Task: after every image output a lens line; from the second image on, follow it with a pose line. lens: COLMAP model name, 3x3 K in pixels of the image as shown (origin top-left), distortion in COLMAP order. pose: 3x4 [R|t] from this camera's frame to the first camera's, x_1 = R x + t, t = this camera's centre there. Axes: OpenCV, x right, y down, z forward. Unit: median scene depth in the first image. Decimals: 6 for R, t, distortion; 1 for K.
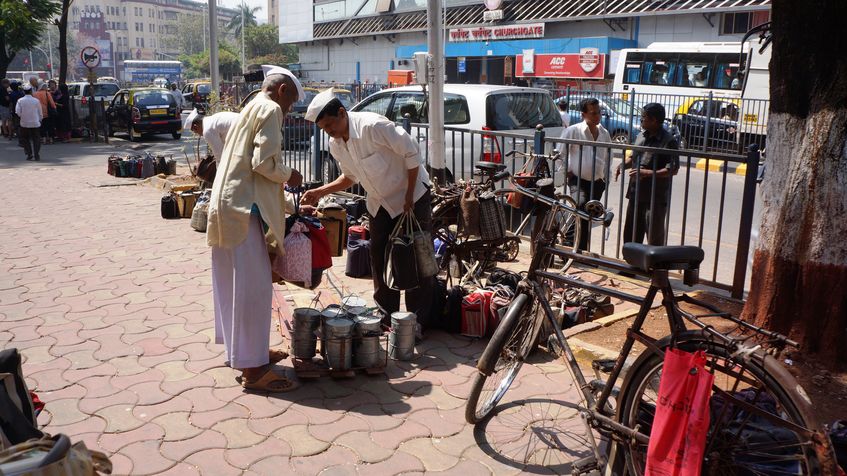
lens RADIAL K [[693.8, 0, 423.5], [0, 693.8, 238.0], [0, 0, 1]] dist [-0.207198, 0.169185]
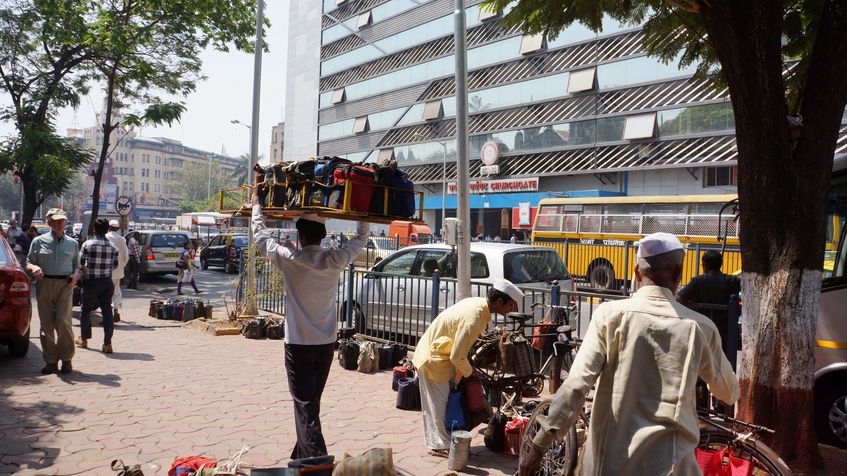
lens RADIAL K [[693.8, 0, 423.5], [0, 693.8, 238.0], [0, 0, 1]] dist [-0.207198, 0.169185]
pose [[0.999924, 0.006605, 0.010381, -0.062878], [-0.004267, 0.977500, -0.210893, 0.013584], [-0.011541, 0.210833, 0.977454, -0.153936]]
